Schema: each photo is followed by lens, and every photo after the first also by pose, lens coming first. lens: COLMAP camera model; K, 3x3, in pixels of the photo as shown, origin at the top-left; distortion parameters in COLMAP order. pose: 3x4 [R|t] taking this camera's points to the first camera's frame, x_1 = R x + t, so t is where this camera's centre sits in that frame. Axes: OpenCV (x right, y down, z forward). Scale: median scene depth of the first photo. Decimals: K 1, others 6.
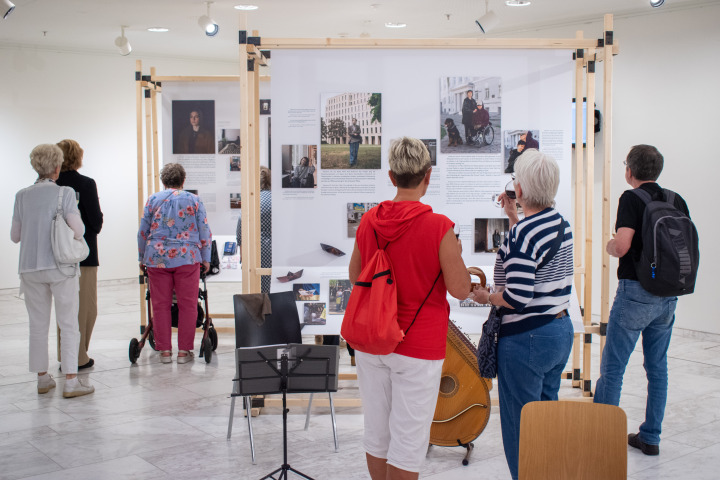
lens RADIAL K [[916.7, 0, 356.3], [0, 916.7, 237.1], [0, 0, 1]] dist [-0.054541, 0.000000]
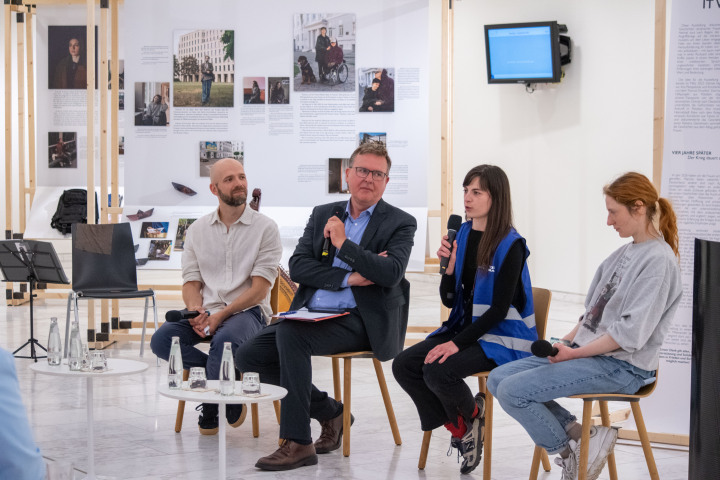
lens RADIAL K [[2010.6, 0, 358.4], [0, 2010.6, 246.3], [0, 0, 1]] dist [-0.084182, 0.000000]
pose [[0.994890, 0.012202, -0.100226, 0.378956], [-0.013031, 0.999886, -0.007619, 0.089910], [0.100122, 0.008886, 0.994935, -1.133306]]
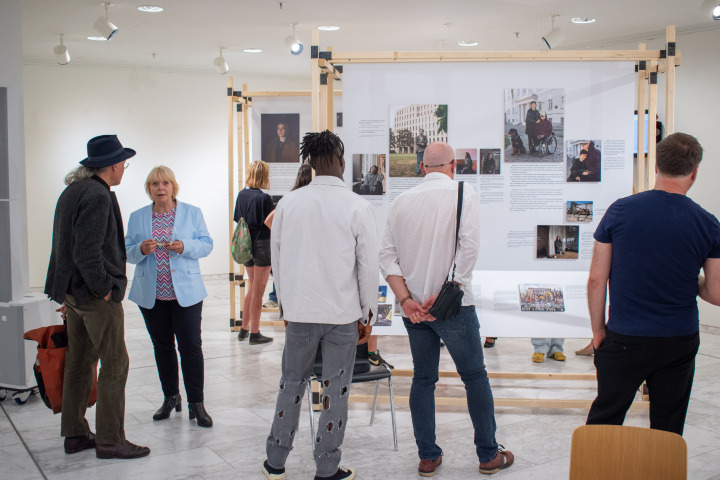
lens RADIAL K [[797.6, 0, 358.9], [0, 797.6, 235.3], [0, 0, 1]] dist [-0.069477, 0.000000]
pose [[0.994493, 0.010087, -0.104315, 0.022819], [-0.010065, 0.999949, 0.000731, -0.007671], [0.104317, 0.000323, 0.994544, 0.085566]]
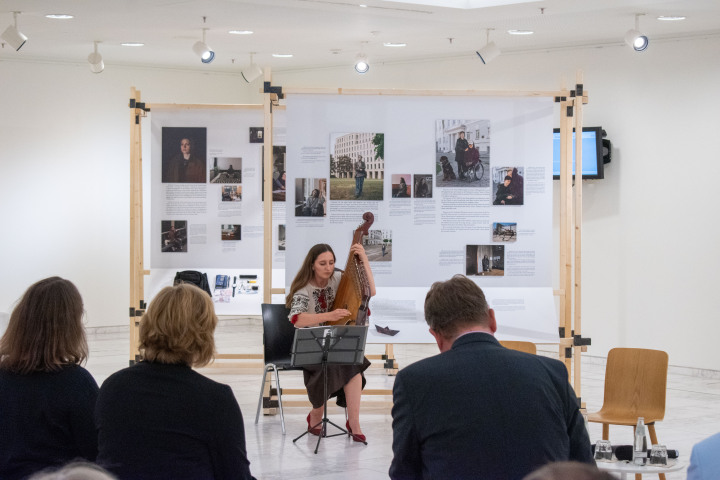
lens RADIAL K [[1670.8, 0, 354.3], [0, 1670.8, 238.9], [0, 0, 1]] dist [0.013892, 0.000000]
pose [[0.999659, 0.007404, 0.025024, -0.059742], [-0.006121, 0.998682, -0.050952, 0.077944], [-0.025369, 0.050781, 0.998388, -1.049582]]
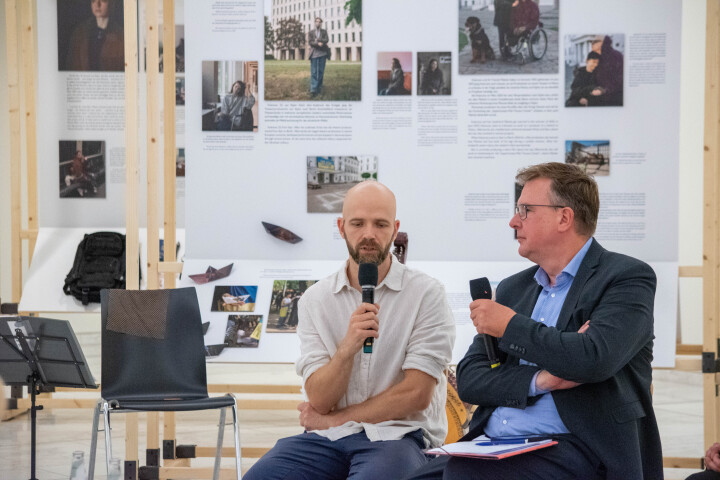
lens RADIAL K [[3087.3, 0, 350.4], [0, 3087.3, 242.4], [0, 0, 1]] dist [1.212606, 0.000000]
pose [[0.987722, 0.008273, -0.156004, 0.343582], [-0.013149, 0.999456, -0.030250, 0.082850], [0.155669, 0.031930, 0.987293, -1.040058]]
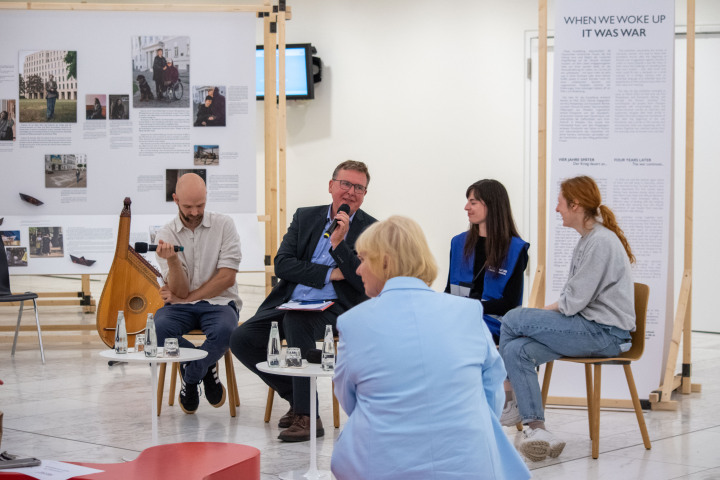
lens RADIAL K [[2010.6, 0, 355.3], [0, 2010.6, 245.3], [0, 0, 1]] dist [-0.084182, 0.000000]
pose [[0.983664, -0.008743, 0.179804, -0.074534], [0.011756, 0.999808, -0.015698, 0.107551], [-0.179633, 0.017556, 0.983577, -1.334403]]
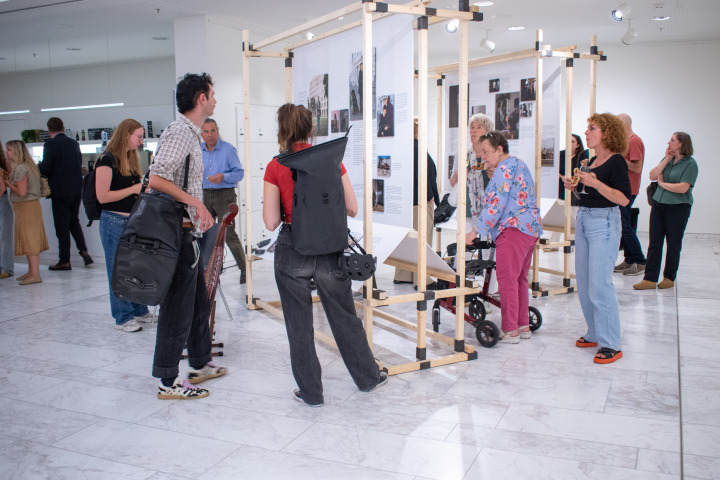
lens RADIAL K [[691.3, 0, 360.3], [0, 691.3, 238.4], [0, 0, 1]] dist [-0.086932, 0.000000]
pose [[0.463151, 0.109353, -0.879507, 0.879460], [-0.055632, 0.993989, 0.094291, -0.026845], [0.884532, 0.005257, 0.466451, 0.607369]]
